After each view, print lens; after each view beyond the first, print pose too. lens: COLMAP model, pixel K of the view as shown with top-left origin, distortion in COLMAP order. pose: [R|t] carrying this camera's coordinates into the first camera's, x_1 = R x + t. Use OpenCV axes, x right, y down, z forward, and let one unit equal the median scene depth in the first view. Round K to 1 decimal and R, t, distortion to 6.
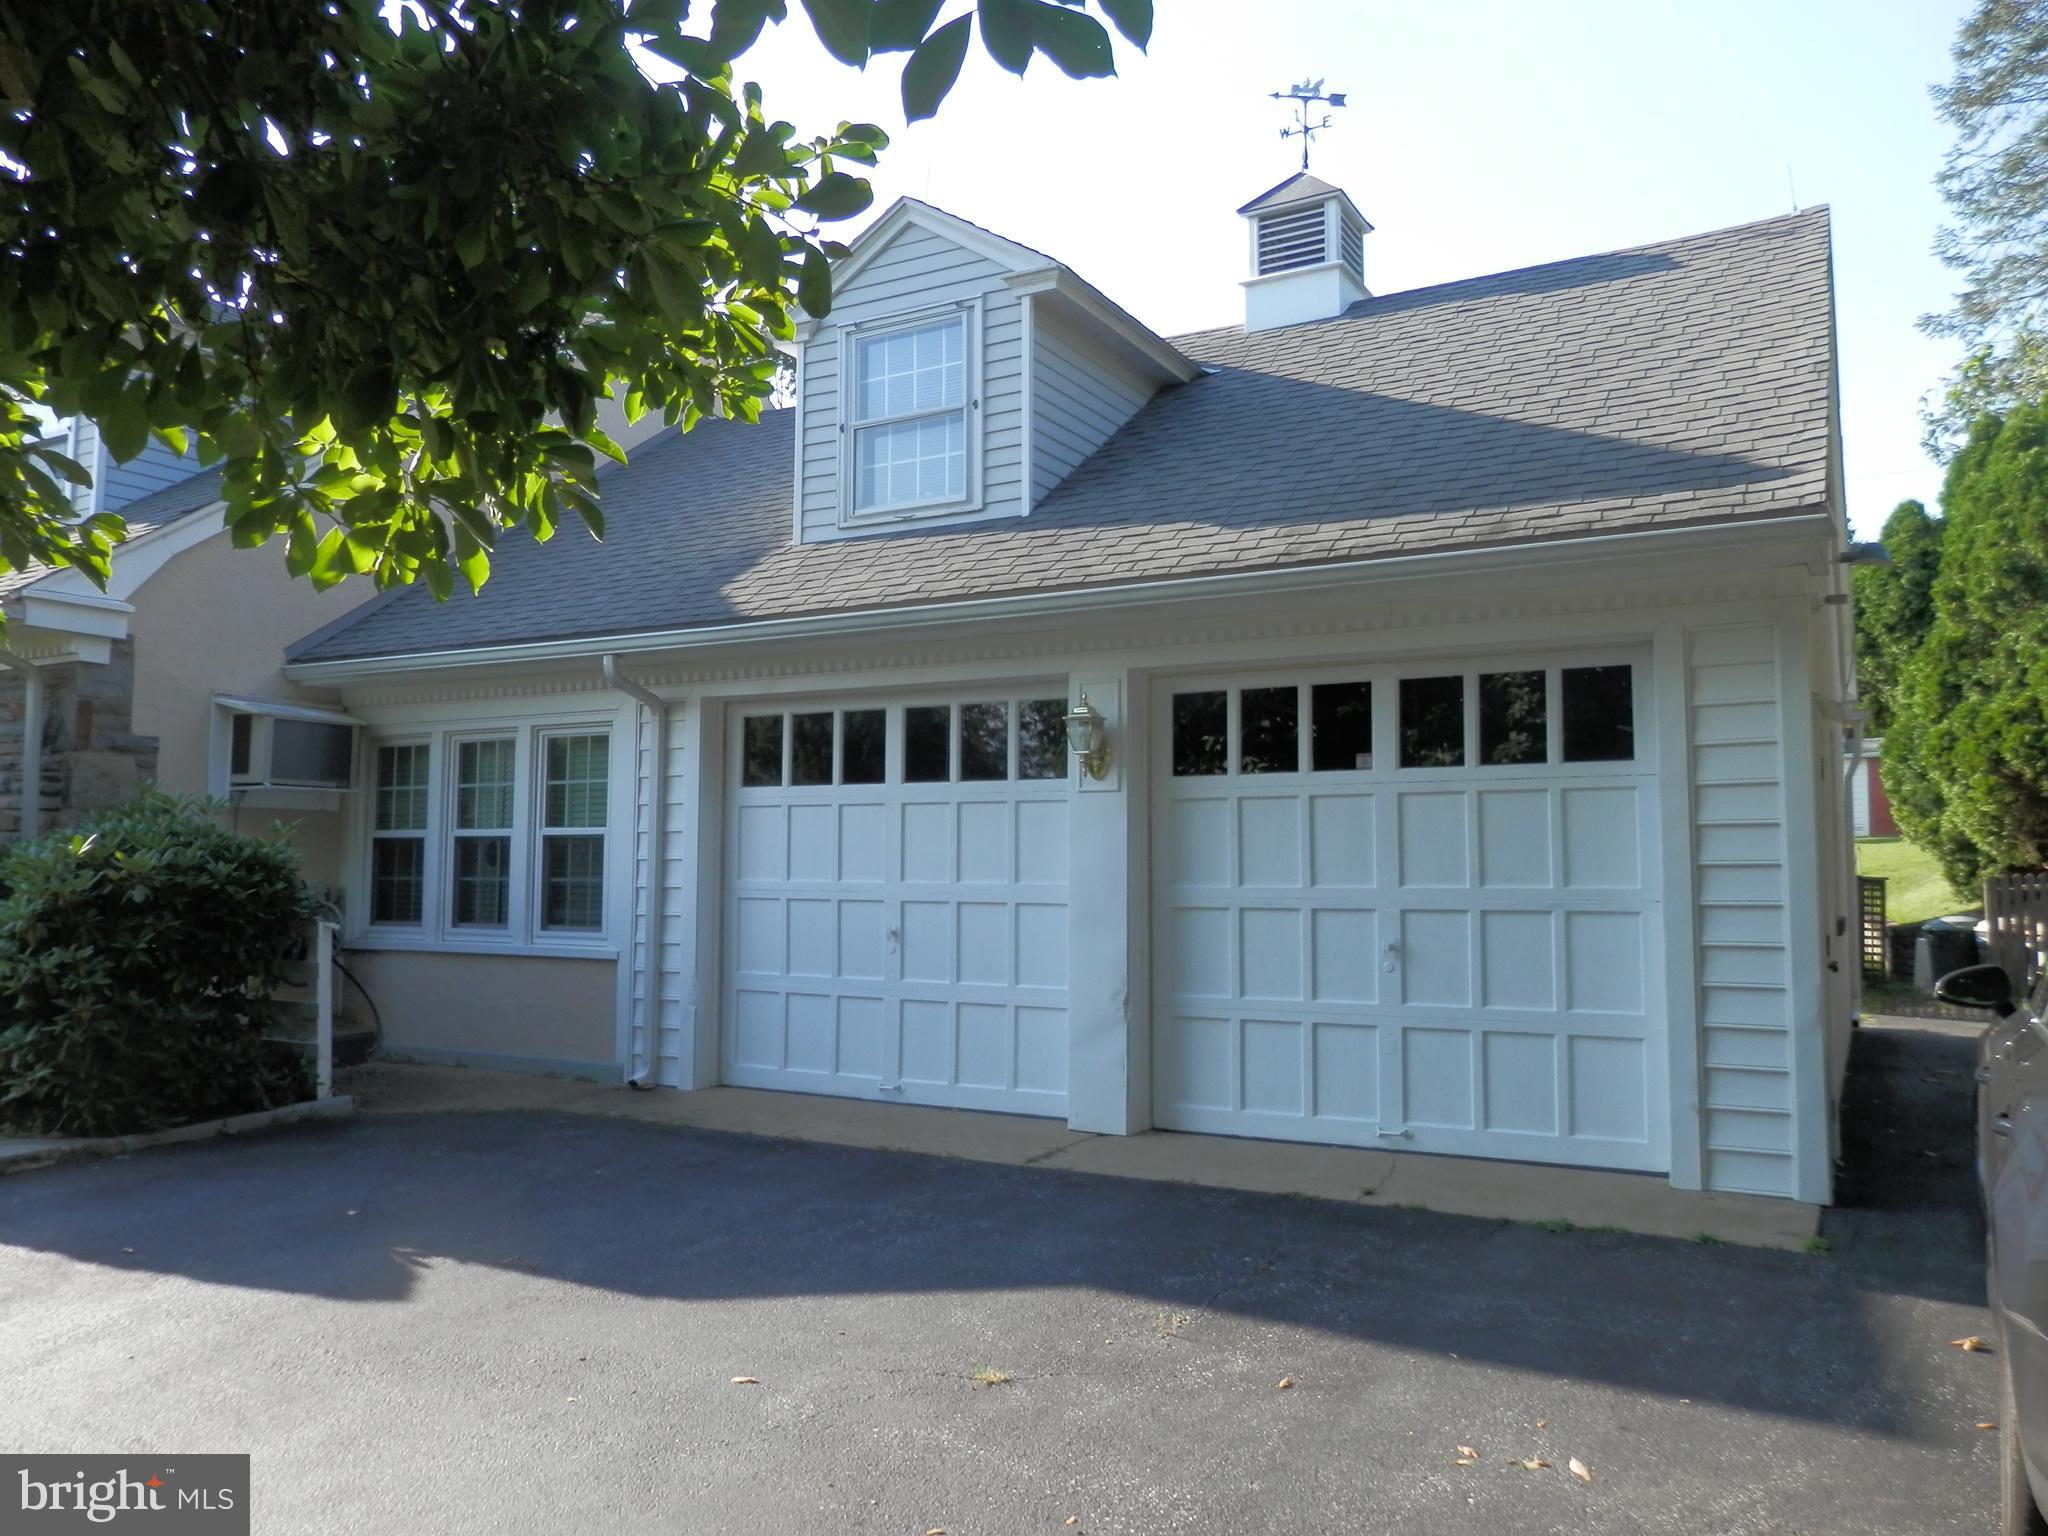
lens RADIAL K [[1518.1, 0, 1035.0], [0, 1518.1, 772.7], [0, 0, 1]] dist [0.011108, 0.000209]
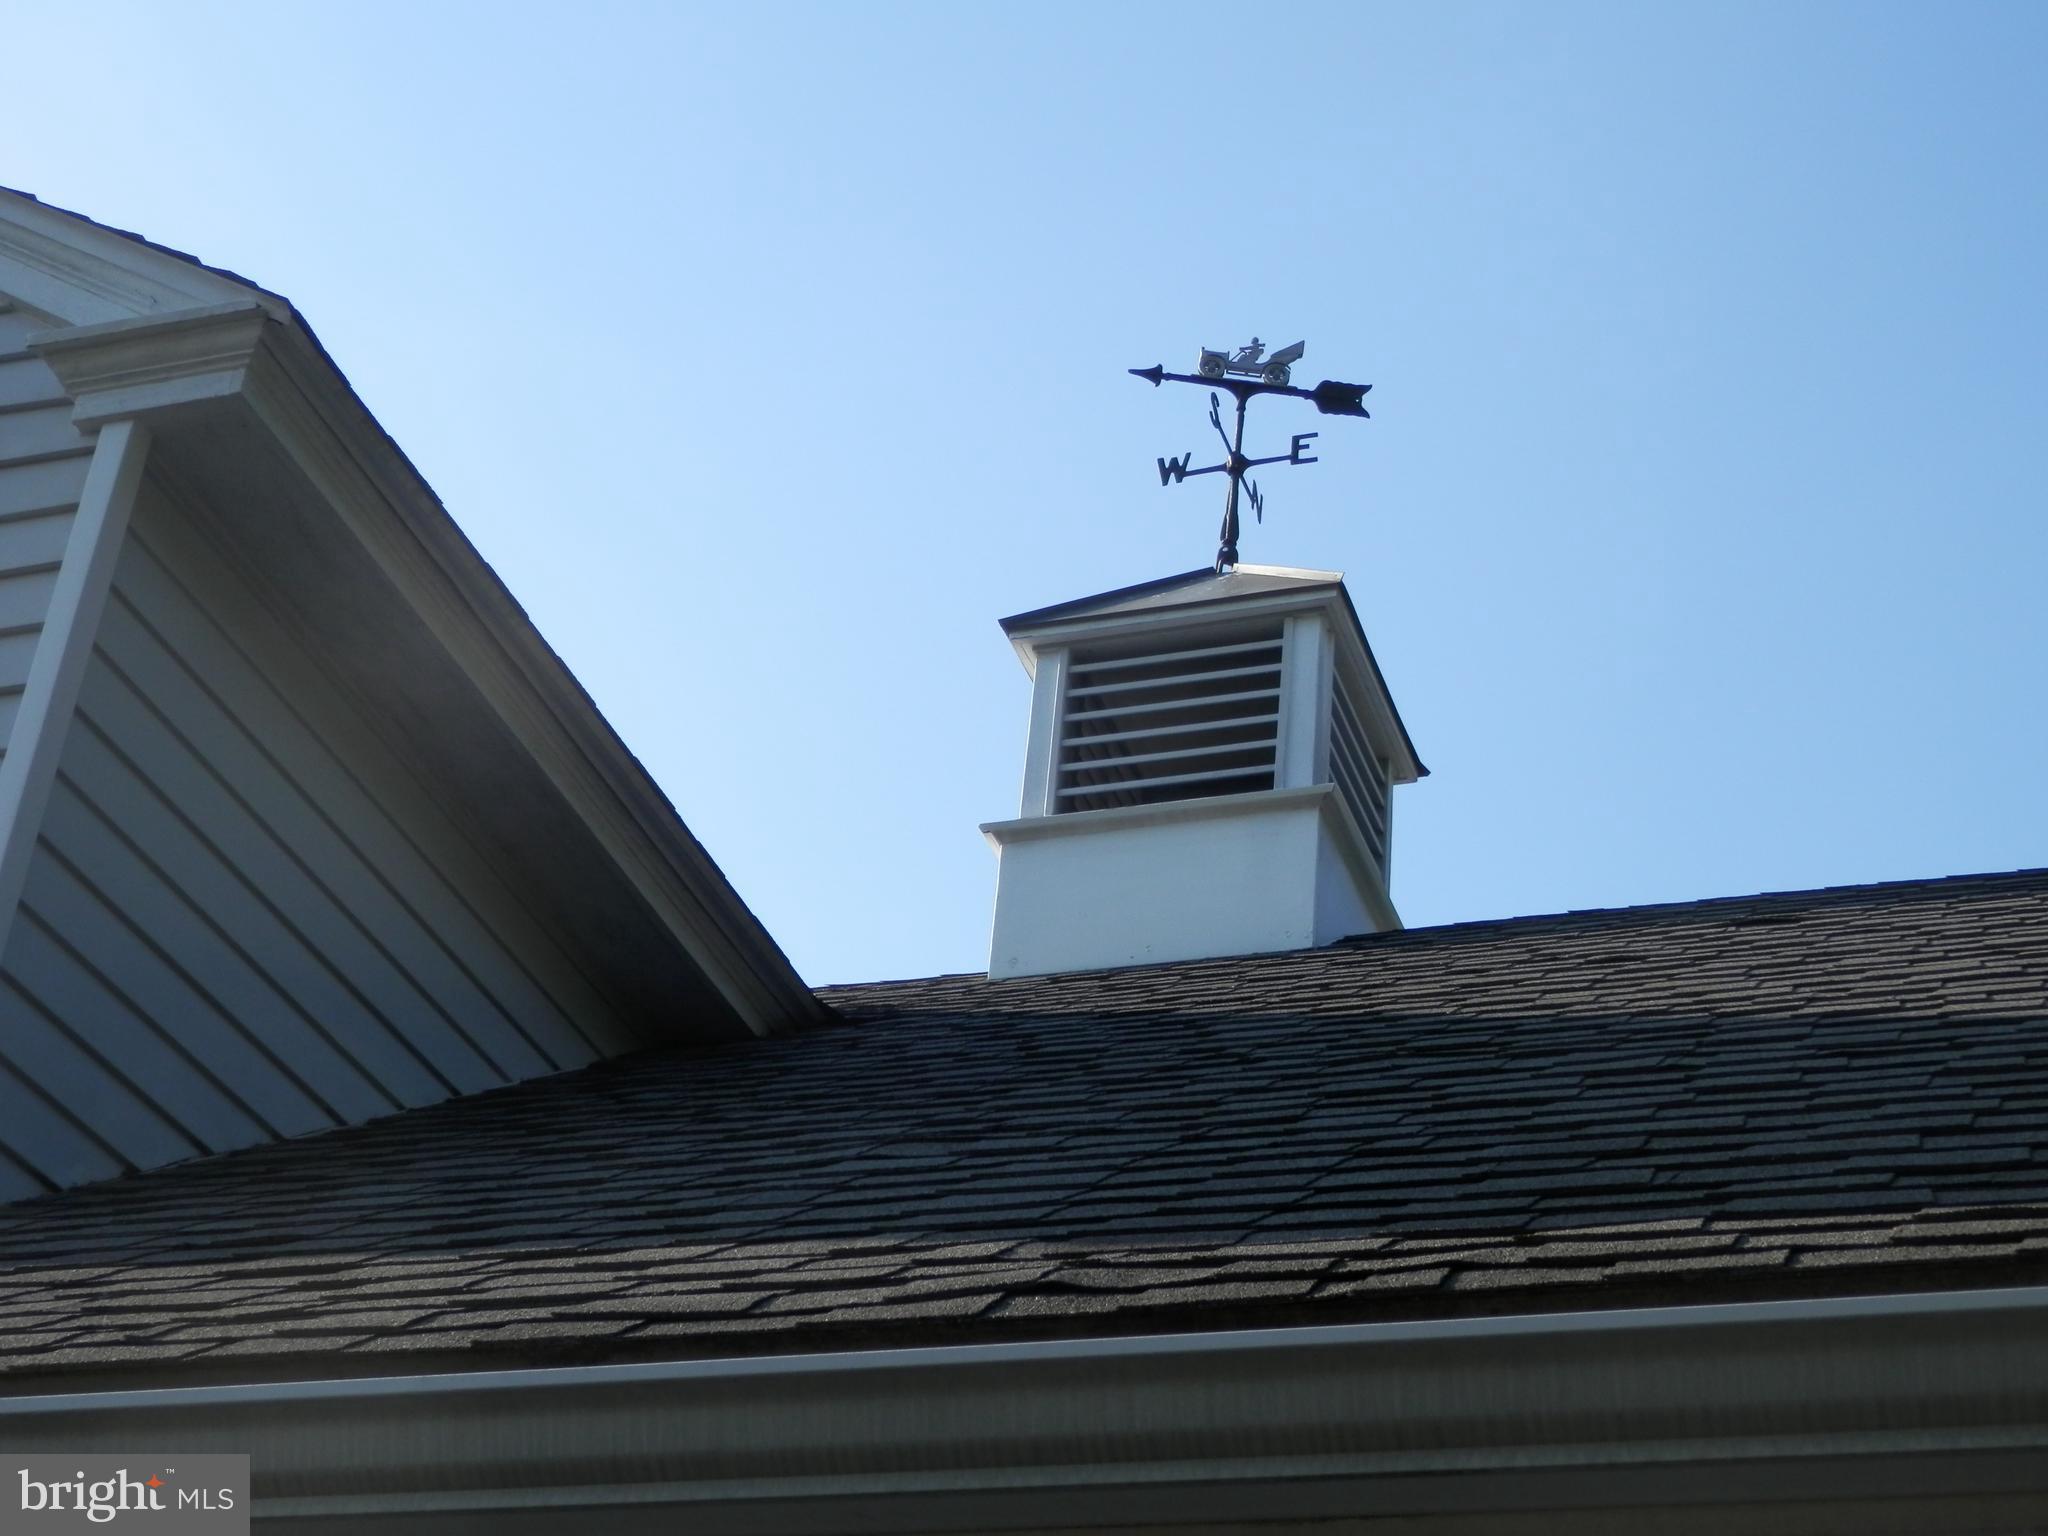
lens RADIAL K [[3503.6, 0, 1024.0], [0, 3503.6, 768.0], [0, 0, 1]] dist [0.012402, -0.002343]
pose [[0.980047, 0.170483, 0.102190, 0.070490], [-0.102035, 0.872732, -0.477417, -0.008744], [-0.170576, 0.457465, 0.872714, 0.399141]]
